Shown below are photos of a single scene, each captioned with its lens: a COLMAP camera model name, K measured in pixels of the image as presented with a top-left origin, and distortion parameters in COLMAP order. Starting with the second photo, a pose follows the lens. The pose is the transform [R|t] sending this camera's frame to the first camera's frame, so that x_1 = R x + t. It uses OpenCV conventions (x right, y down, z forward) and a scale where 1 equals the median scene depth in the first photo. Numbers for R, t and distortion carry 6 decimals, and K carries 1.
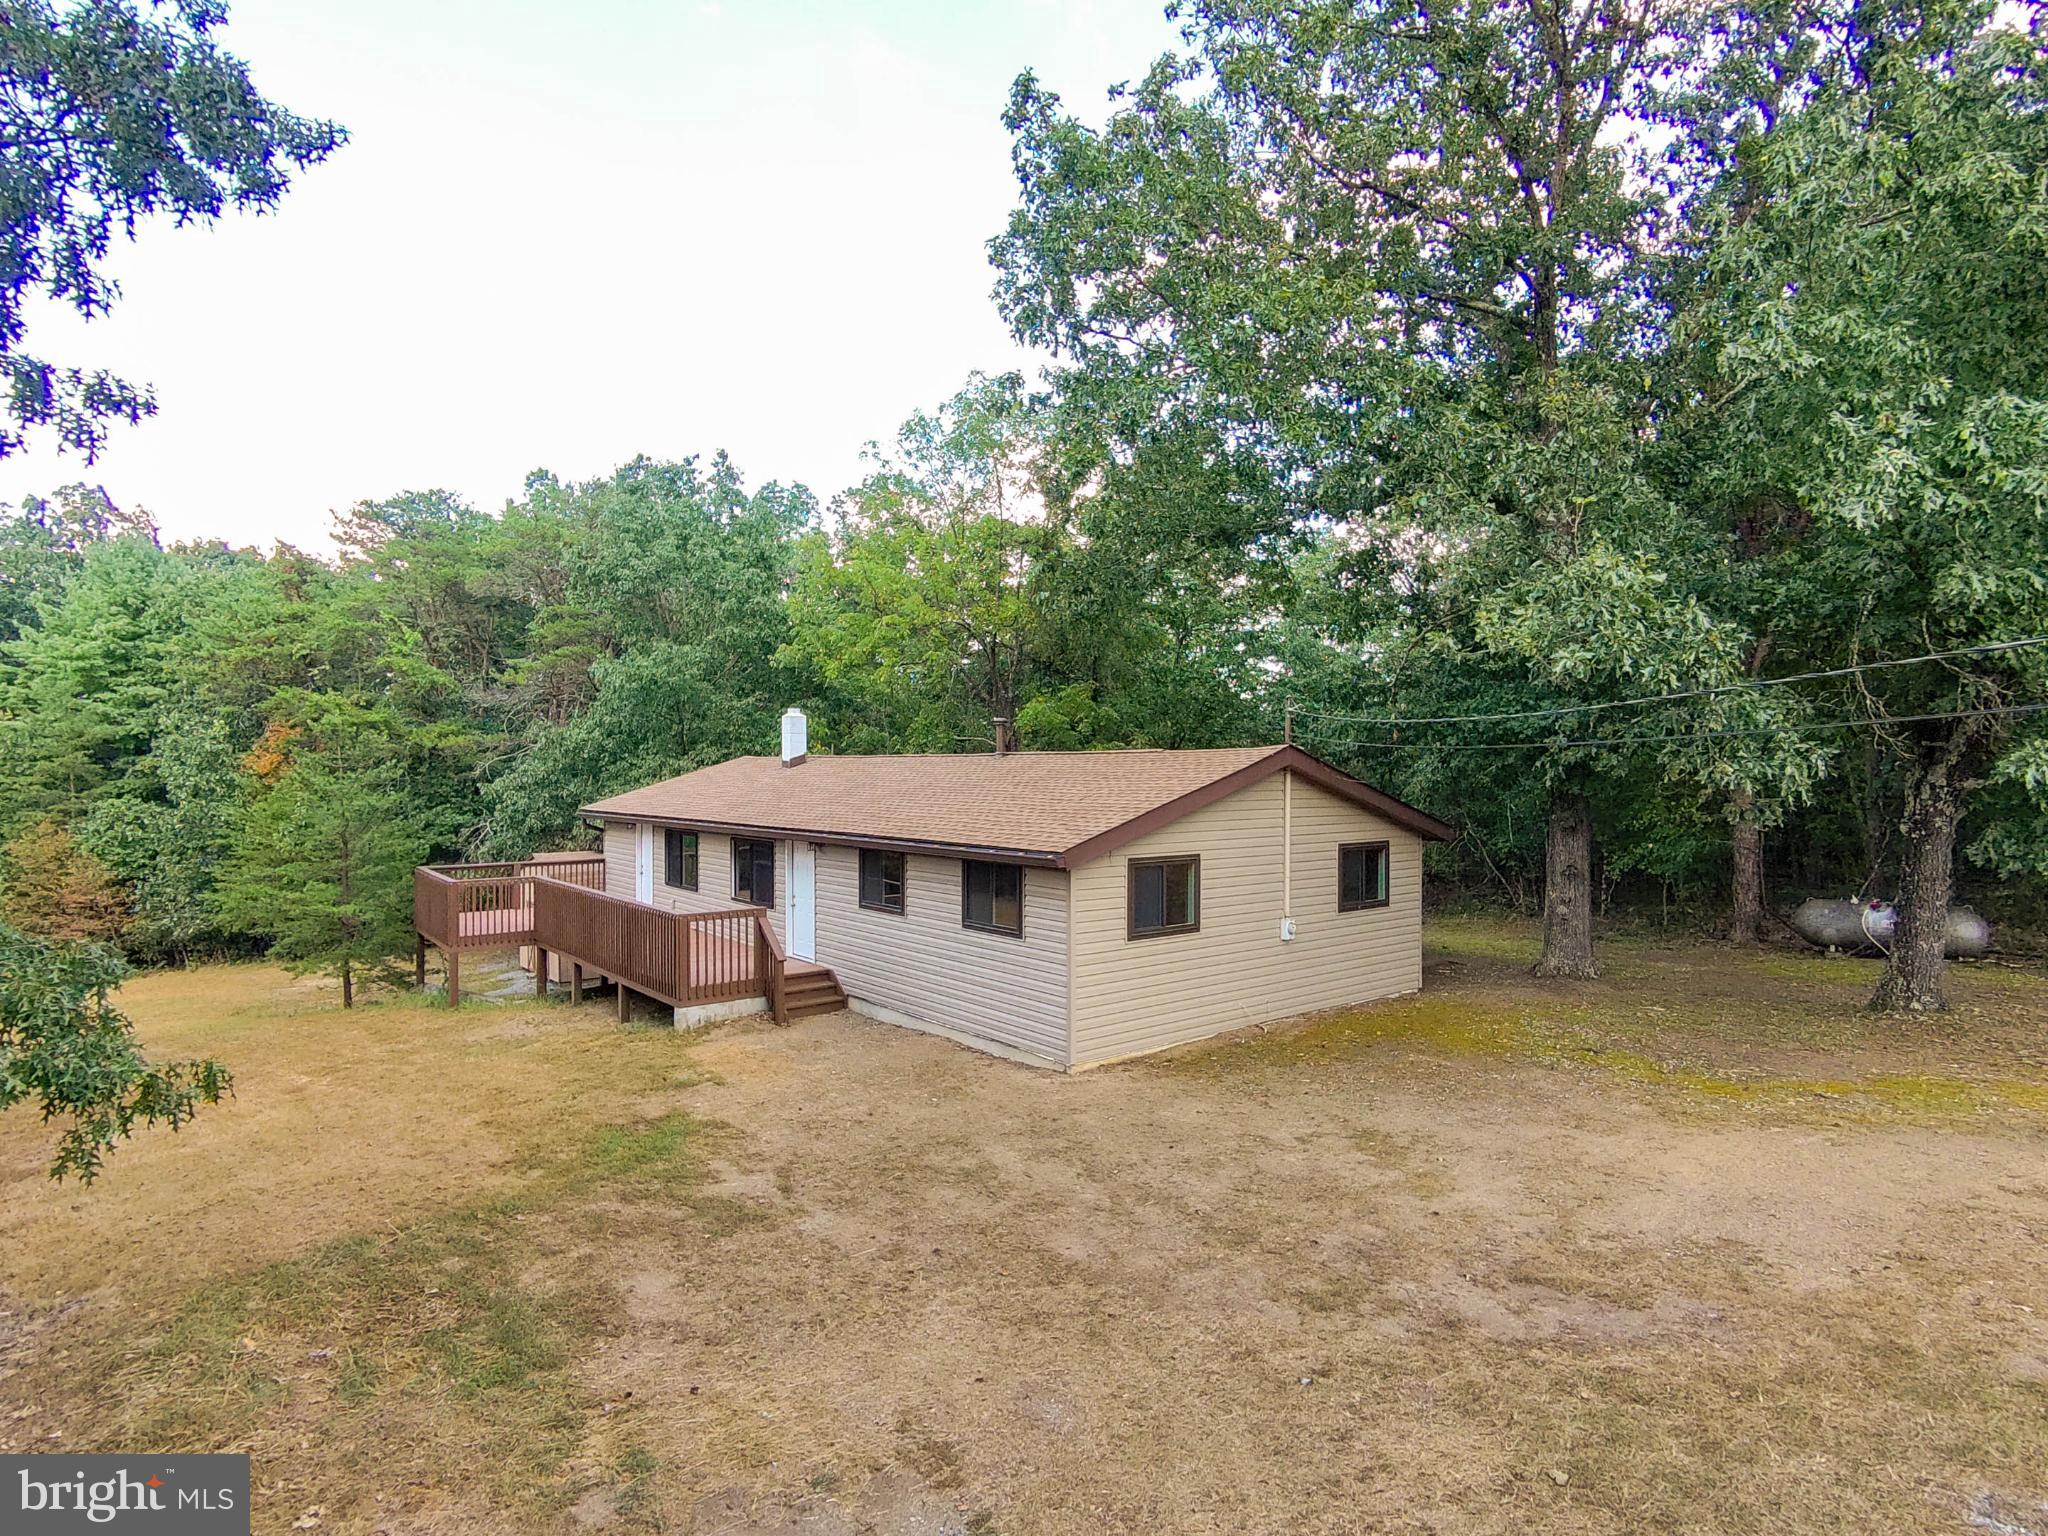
lens RADIAL K [[1092.7, 0, 1039.3], [0, 1092.7, 776.9], [0, 0, 1]] dist [0.012252, -0.012364]
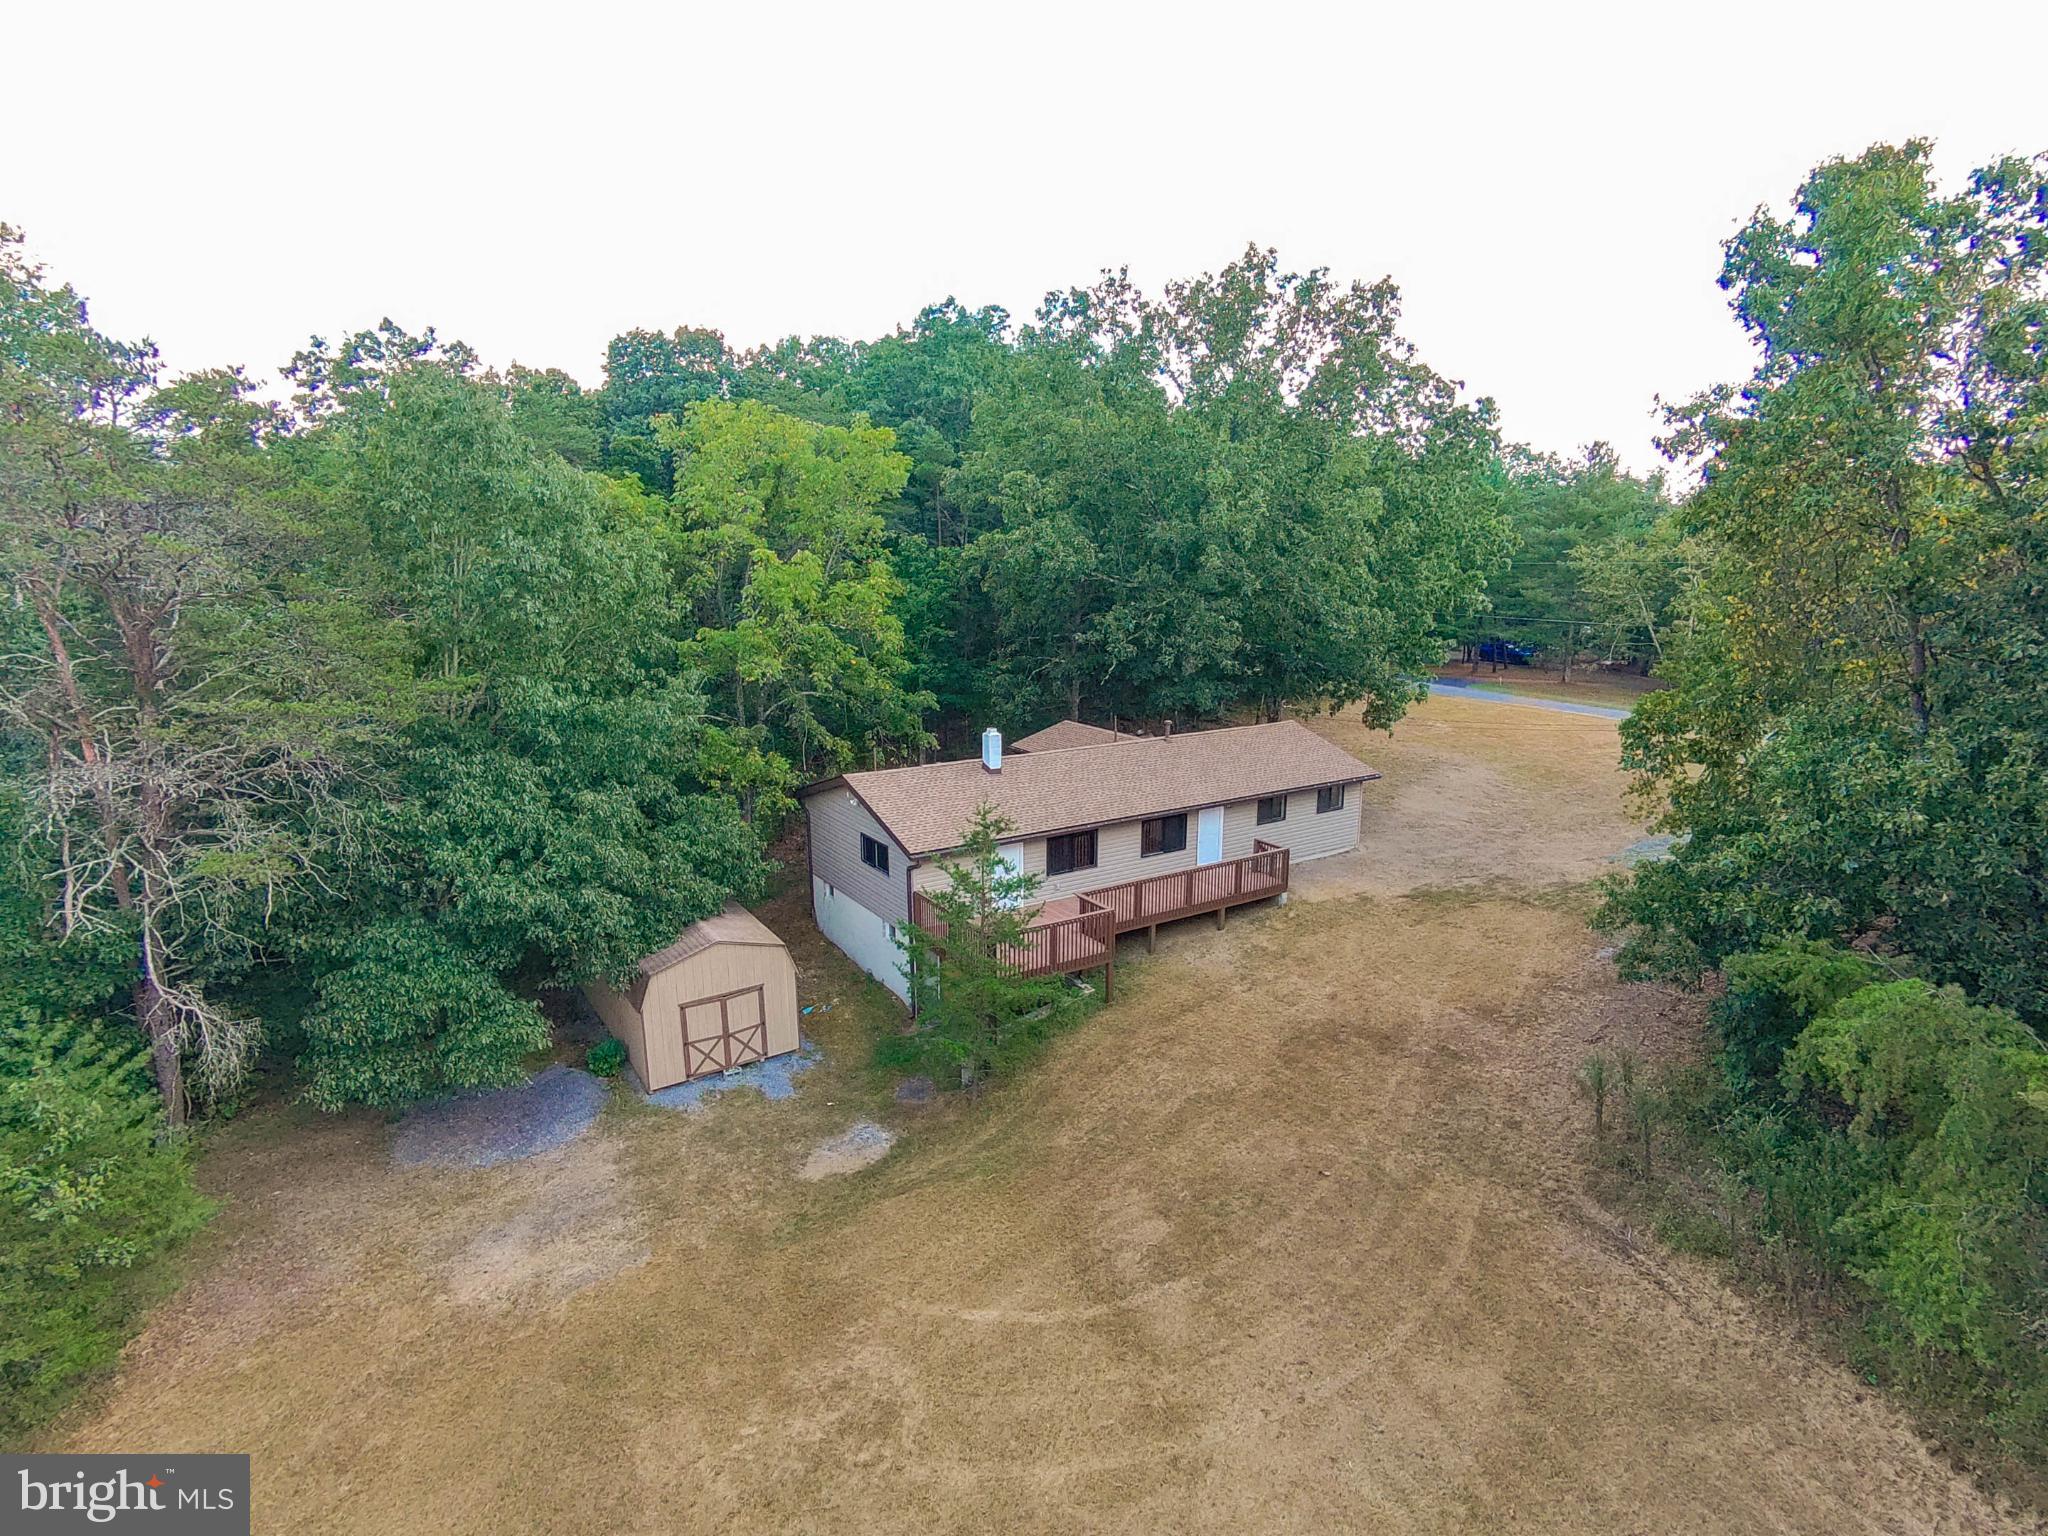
lens RADIAL K [[1091.6, 0, 1039.7], [0, 1091.6, 775.8], [0, 0, 1]] dist [0.021241, -0.022971]
pose [[0.095456, -0.208219, 0.973413, -2.086100], [0.007355, 0.977999, 0.208479, -0.390100], [-0.995407, -0.012741, 0.094887, 1.134756]]
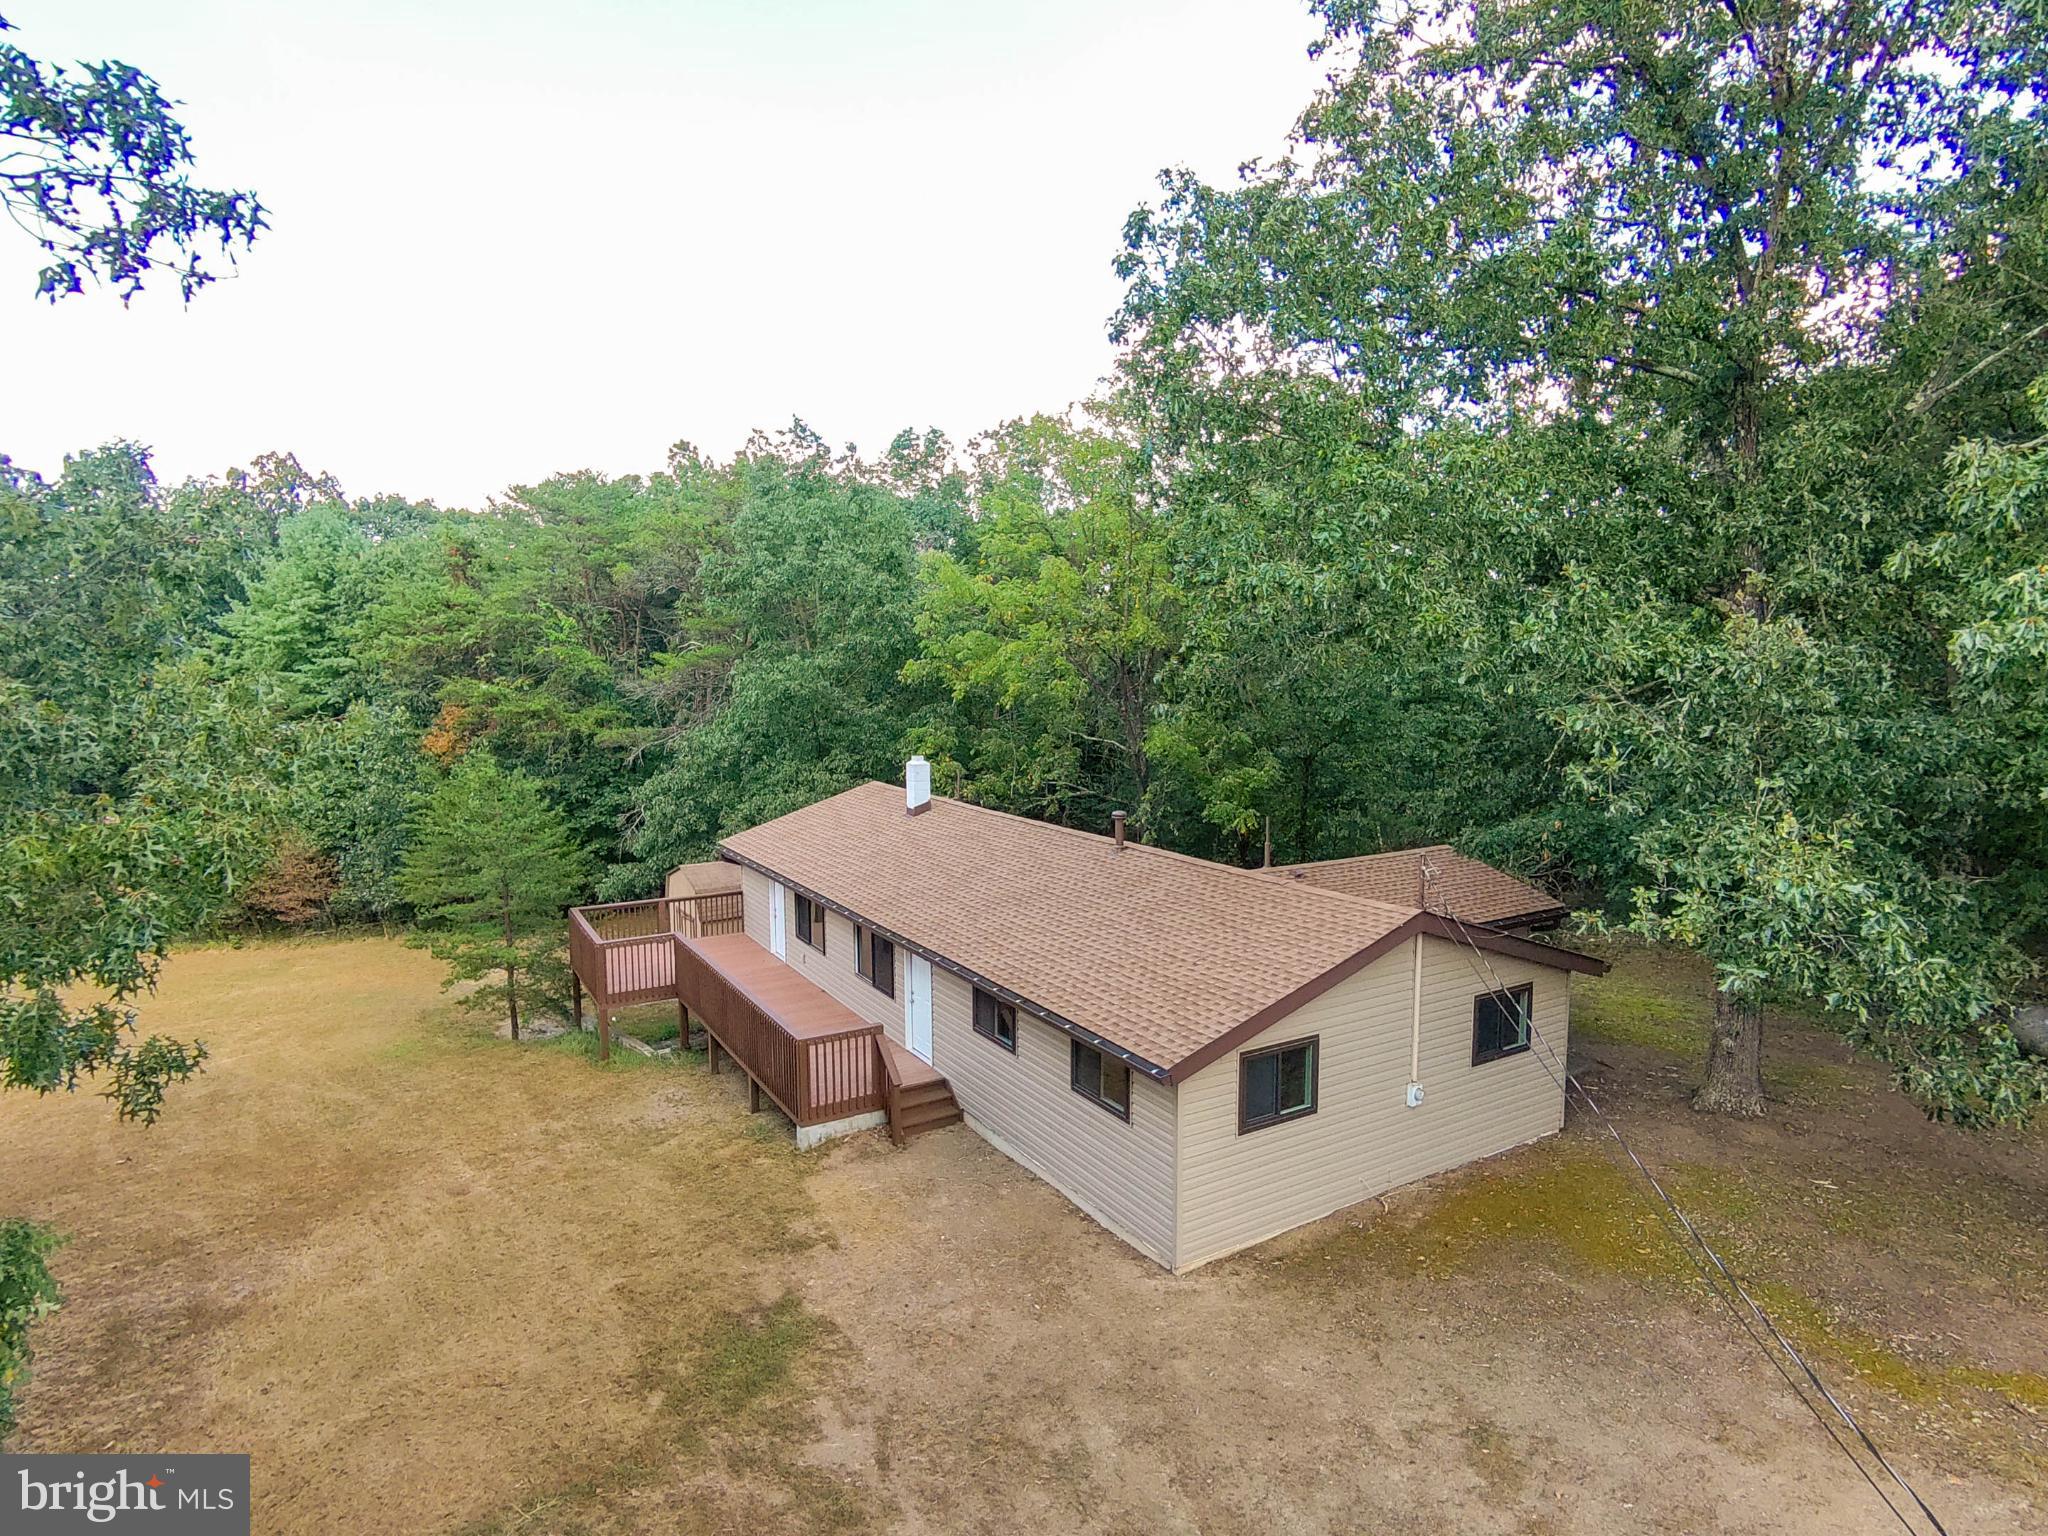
lens RADIAL K [[1091.6, 0, 1039.7], [0, 1091.6, 775.8], [0, 0, 1]] dist [0.021241, -0.022971]
pose [[0.991512, 0.012437, -0.129421, 0.020809], [0.000354, 0.995152, 0.098344, -0.197227], [0.130017, -0.097555, 0.986701, 0.039349]]
